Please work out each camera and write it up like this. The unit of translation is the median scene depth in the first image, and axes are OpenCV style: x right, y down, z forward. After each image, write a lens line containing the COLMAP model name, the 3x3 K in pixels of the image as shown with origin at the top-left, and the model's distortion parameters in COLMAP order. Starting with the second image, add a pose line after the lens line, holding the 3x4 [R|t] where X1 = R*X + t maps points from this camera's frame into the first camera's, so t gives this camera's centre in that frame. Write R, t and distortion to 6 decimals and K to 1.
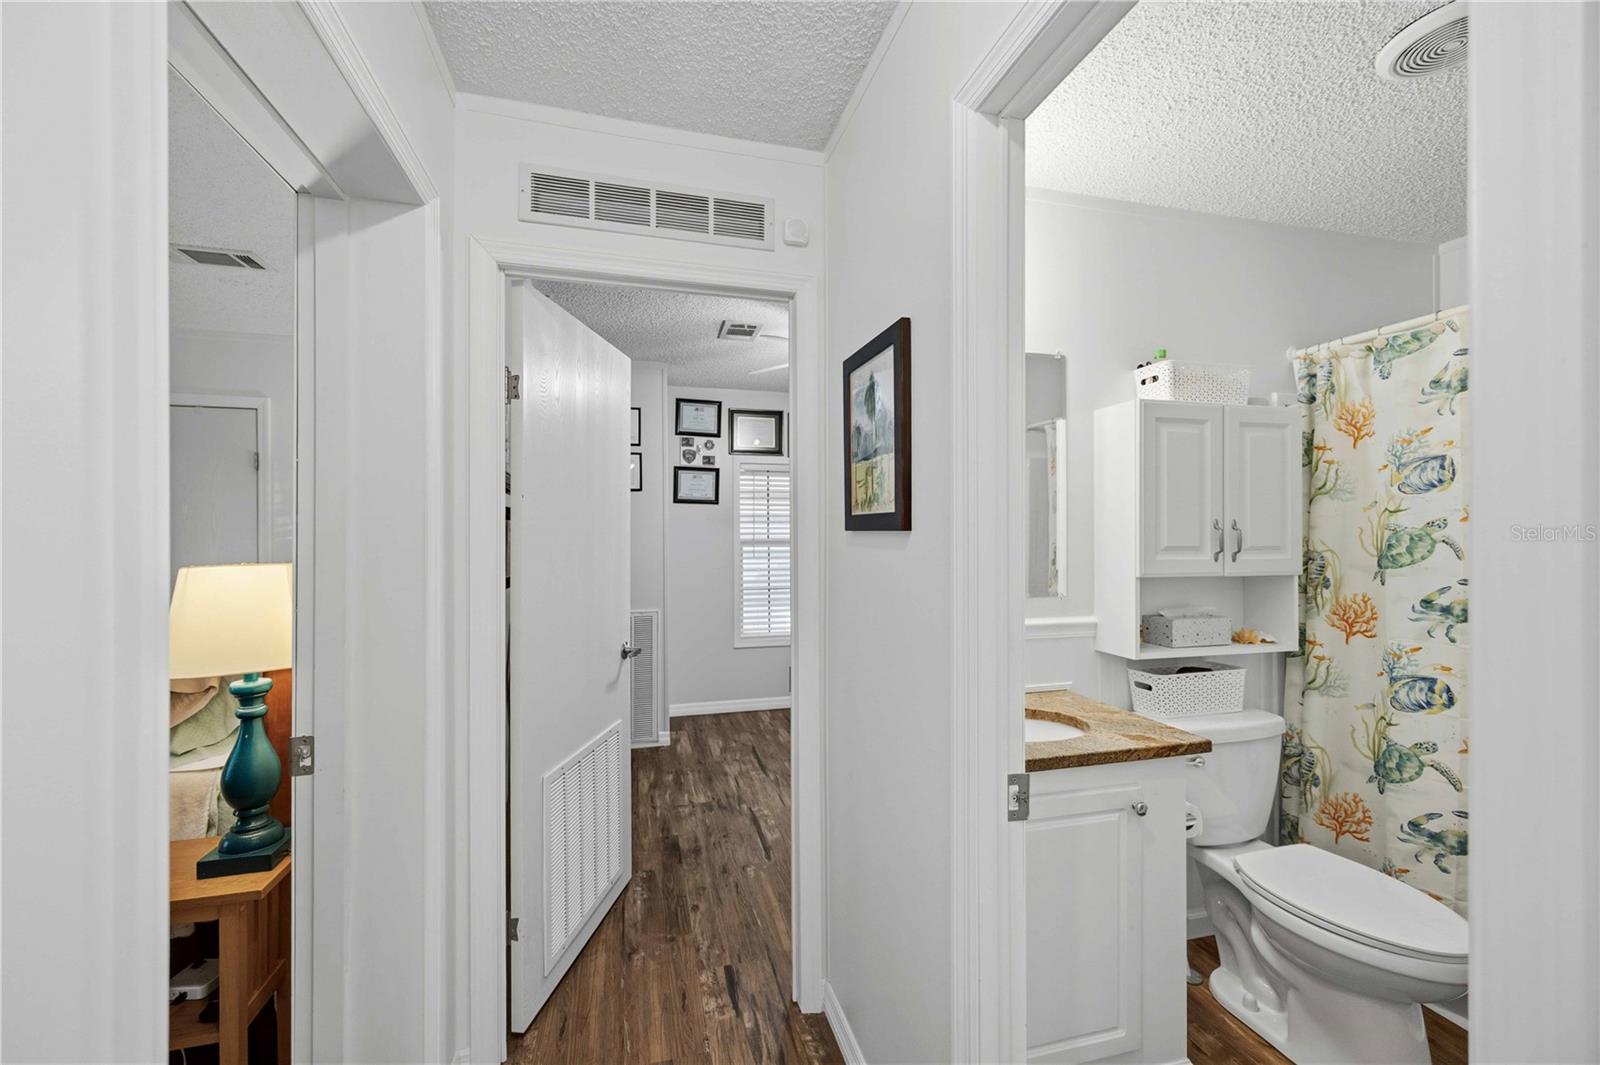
lens RADIAL K [[613.5, 0, 809.8], [0, 613.5, 534.6], [0, 0, 1]] dist [-0.005187, 0.001822]
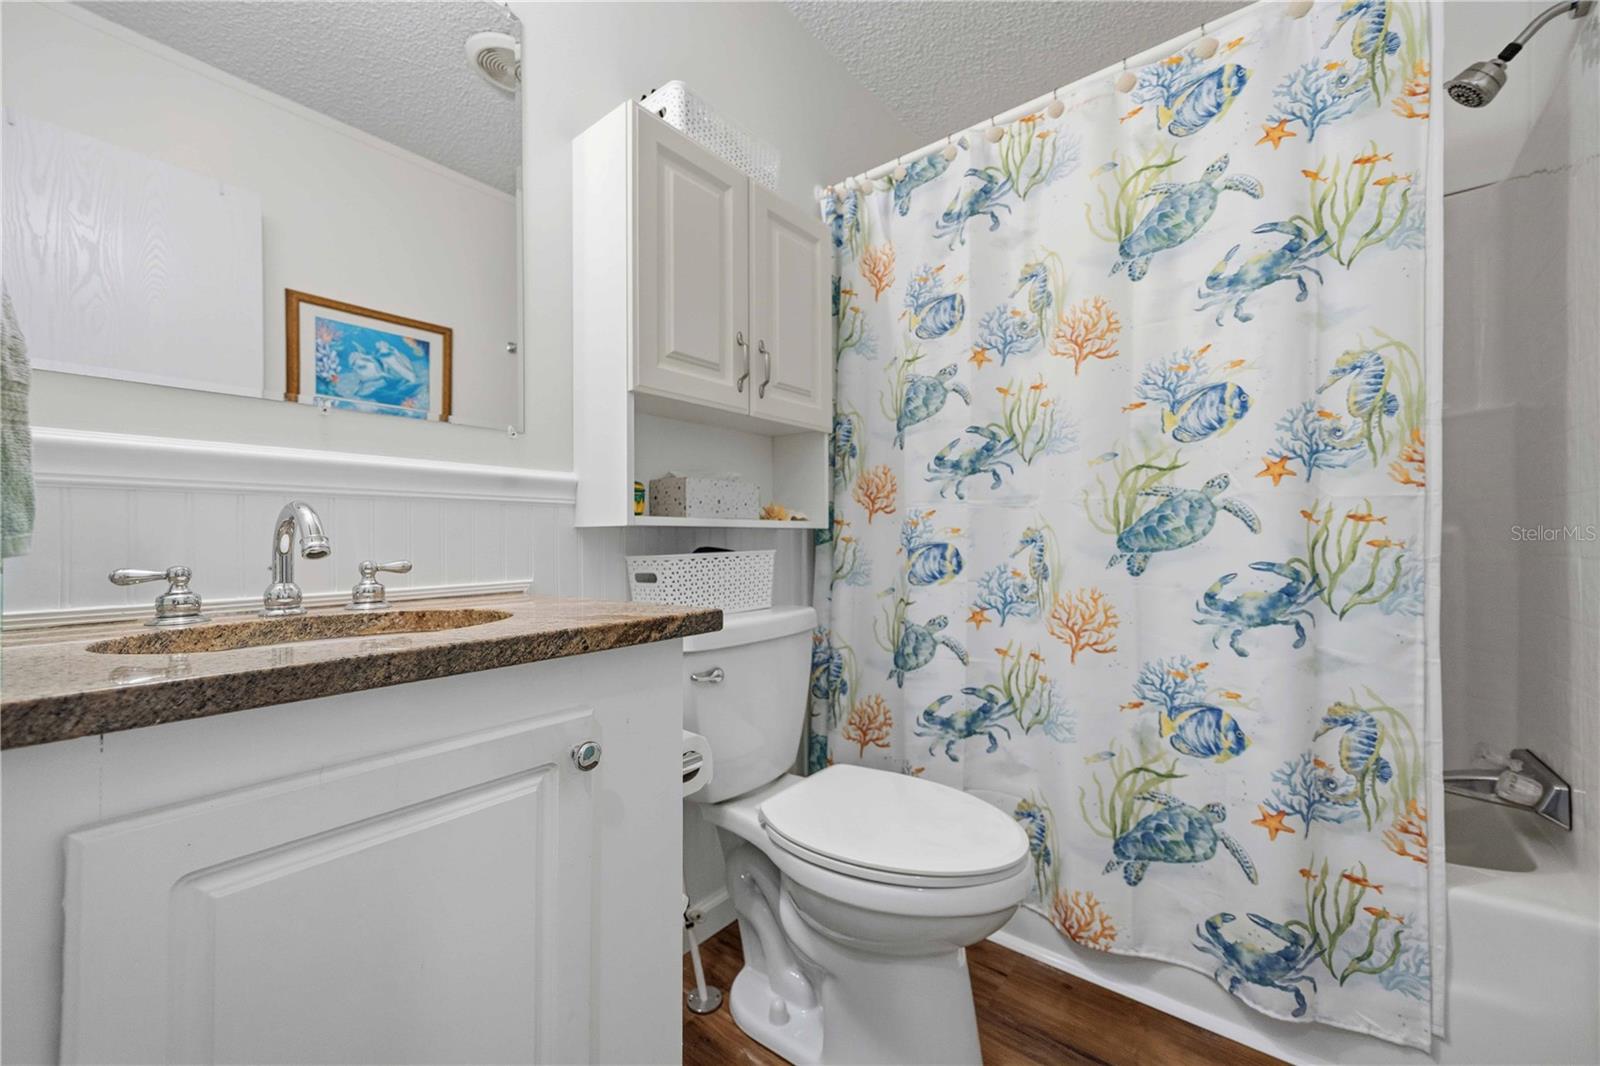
lens RADIAL K [[613.5, 0, 807.7], [0, 613.5, 519.6], [0, 0, 1]] dist [-0.005187, 0.001822]
pose [[0.786954, 0.014405, 0.616844, 0.288155], [-0.000476, 0.999741, -0.022740, 0.208511], [-0.617012, 0.017601, 0.786757, 0.393859]]
